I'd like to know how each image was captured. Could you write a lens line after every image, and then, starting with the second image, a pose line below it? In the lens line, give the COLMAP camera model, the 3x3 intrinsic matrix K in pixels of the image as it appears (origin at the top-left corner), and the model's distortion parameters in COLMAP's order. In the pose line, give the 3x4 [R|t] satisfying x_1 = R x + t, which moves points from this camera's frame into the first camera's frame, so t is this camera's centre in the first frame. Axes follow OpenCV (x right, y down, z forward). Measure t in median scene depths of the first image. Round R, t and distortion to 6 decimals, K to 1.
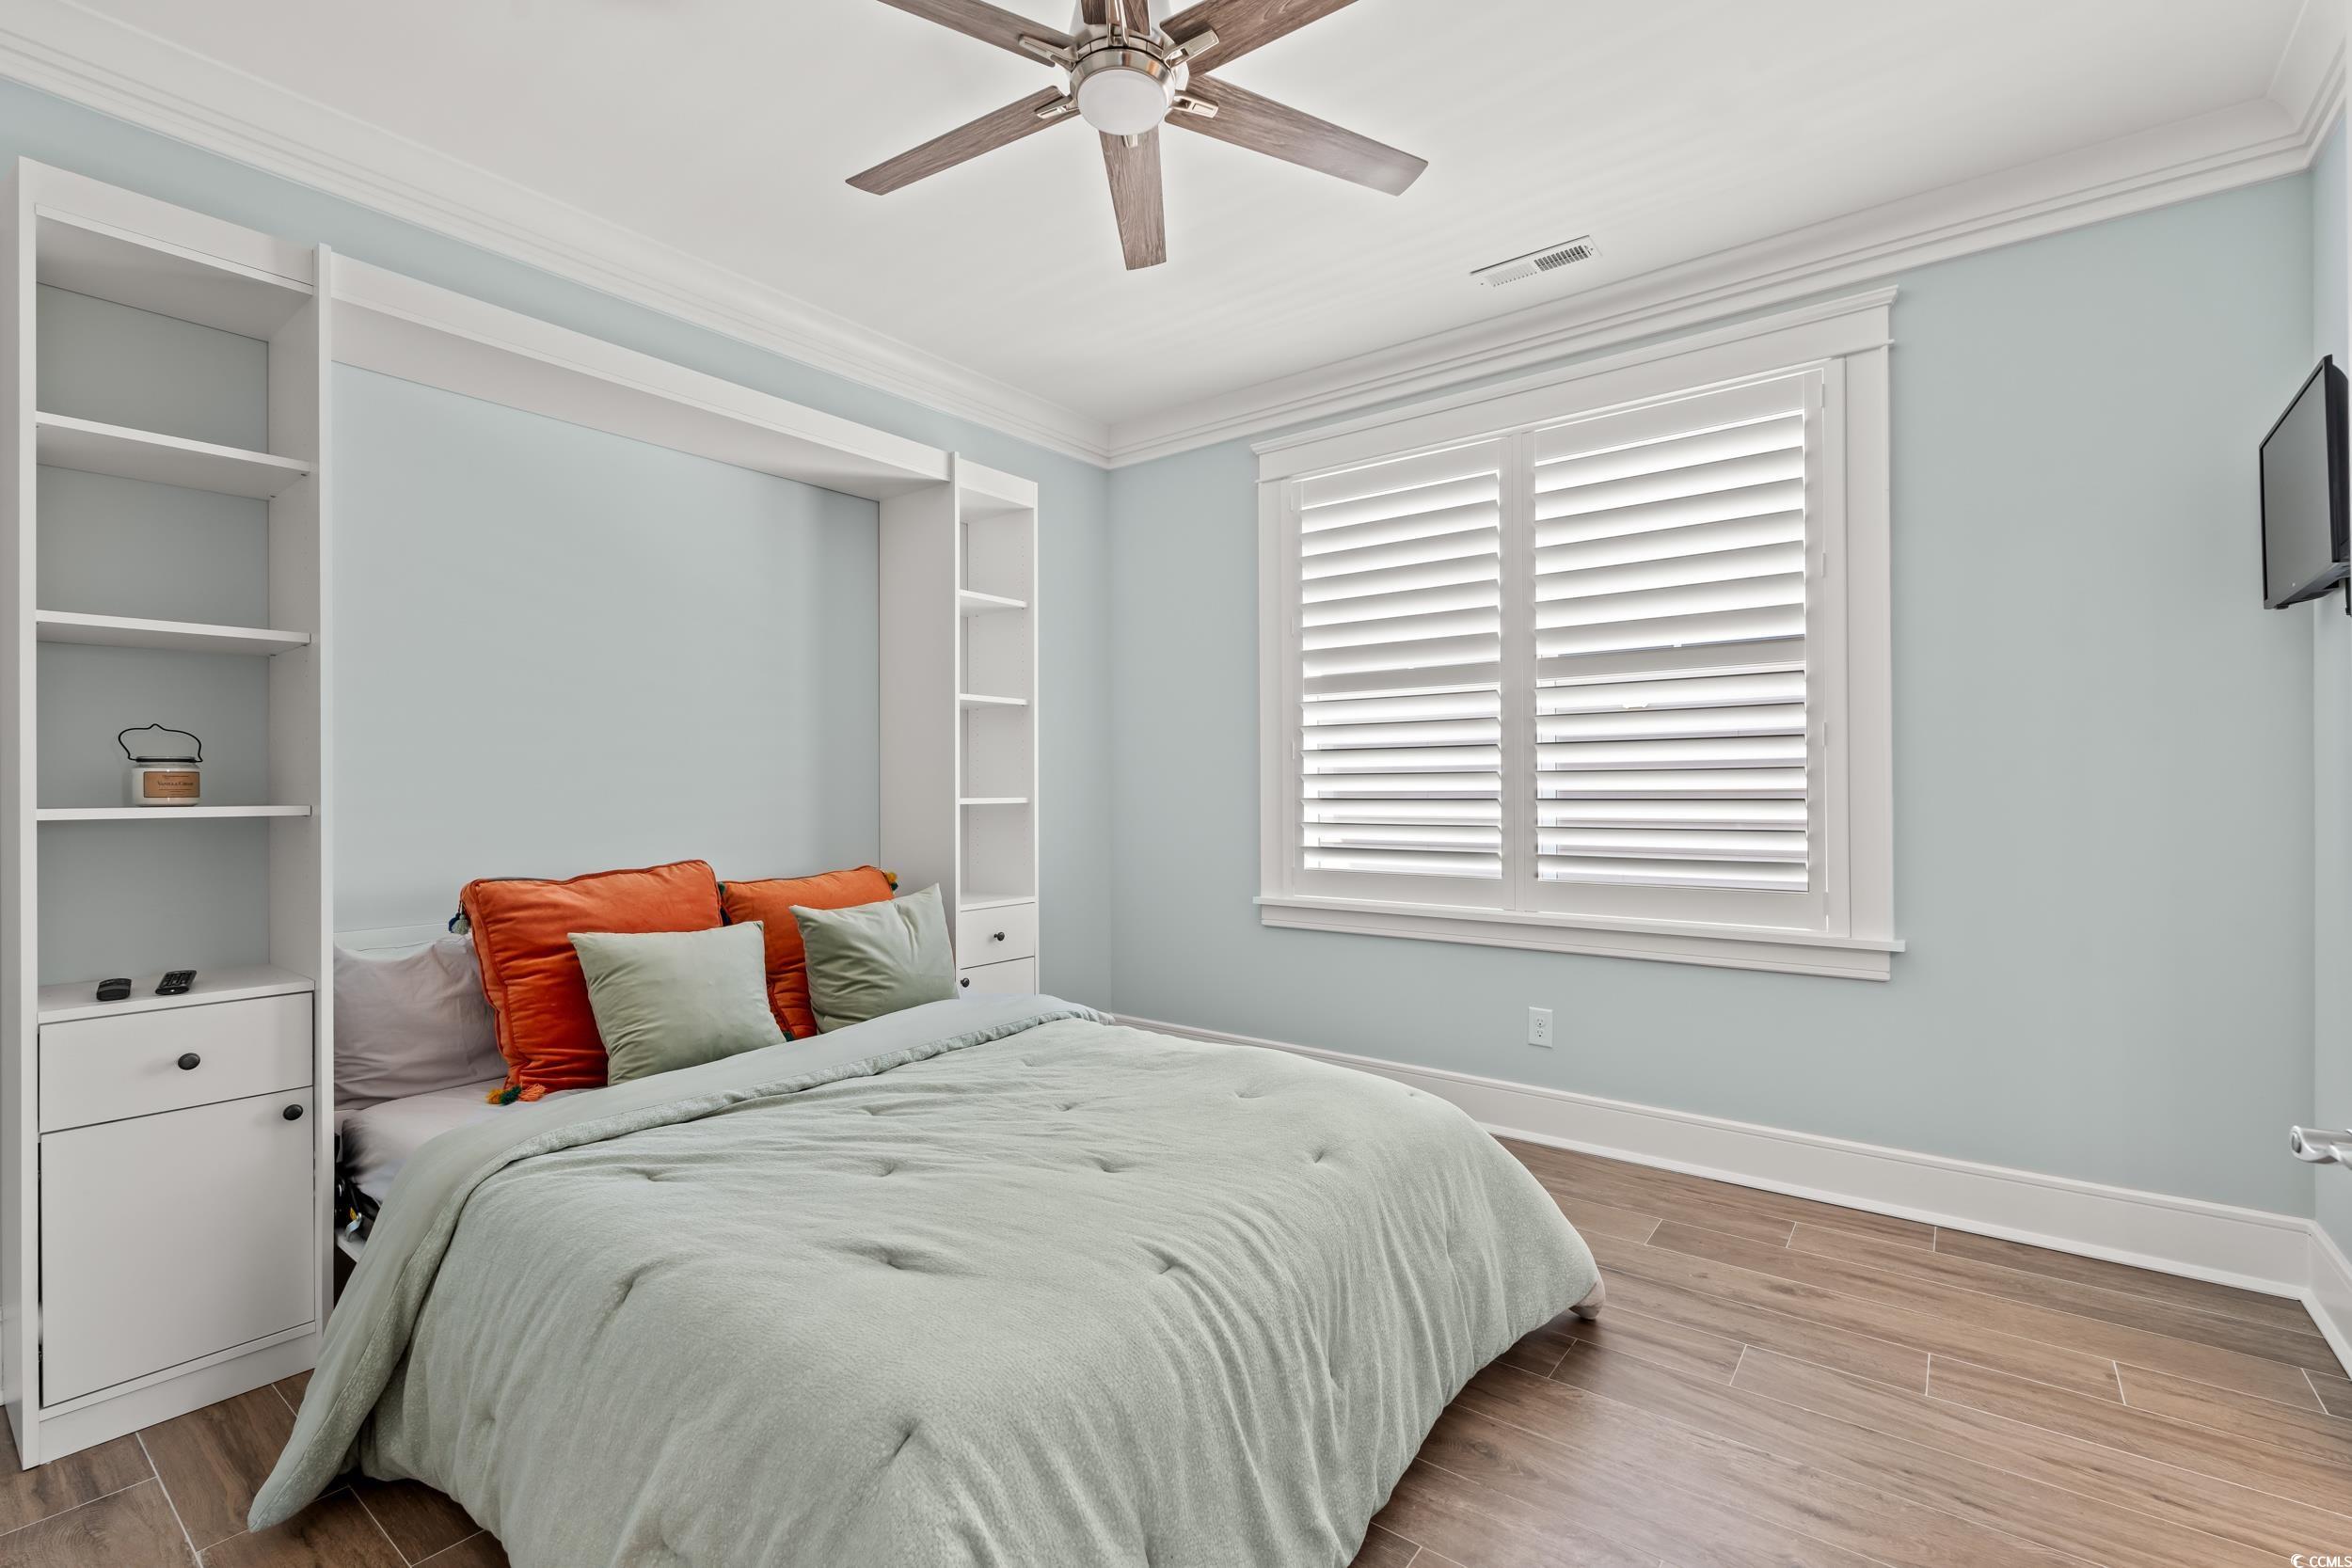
lens RADIAL K [[1033.6, 0, 1173.2], [0, 1033.6, 792.0], [0, 0, 1]] dist [-0.009712, 0.000199]
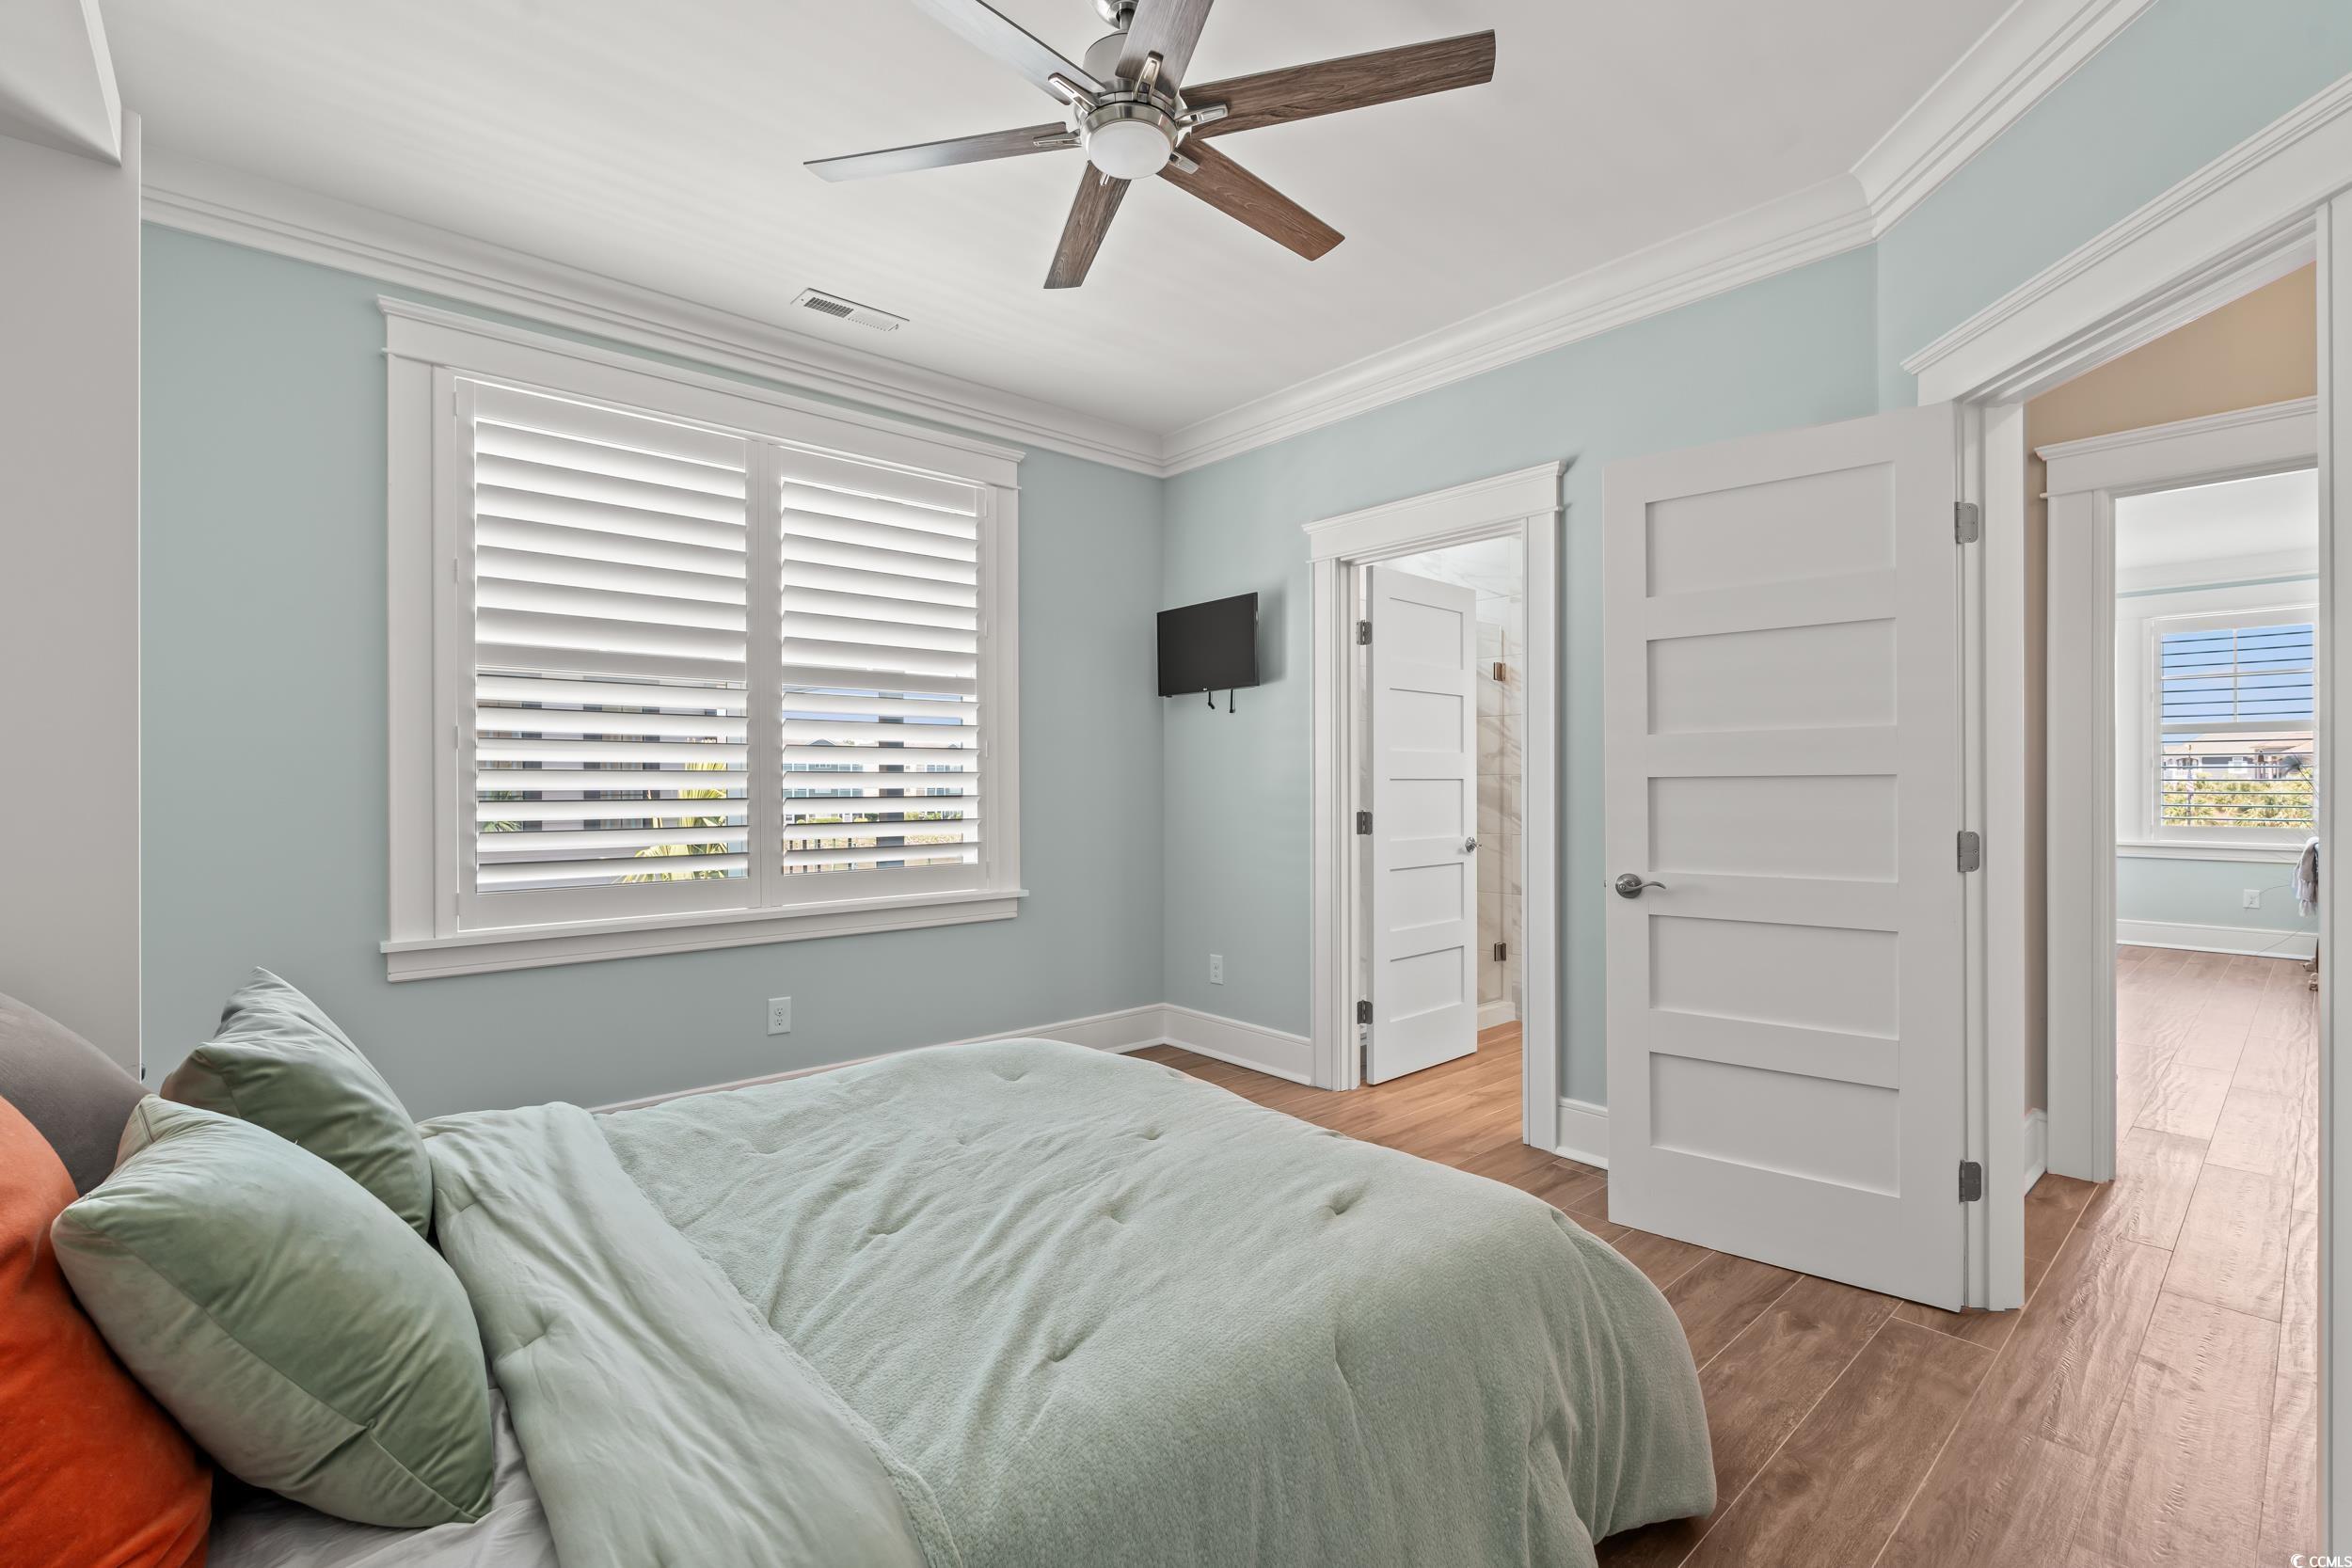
lens RADIAL K [[1033.6, 0, 1172.0], [0, 1033.6, 781.3], [0, 0, 1]] dist [-0.009712, 0.000199]
pose [[0.191479, 0.008459, 0.981460, -0.721773], [0.002490, 0.999955, -0.009105, 0.000667], [-0.981494, 0.004187, 0.191450, 0.493548]]
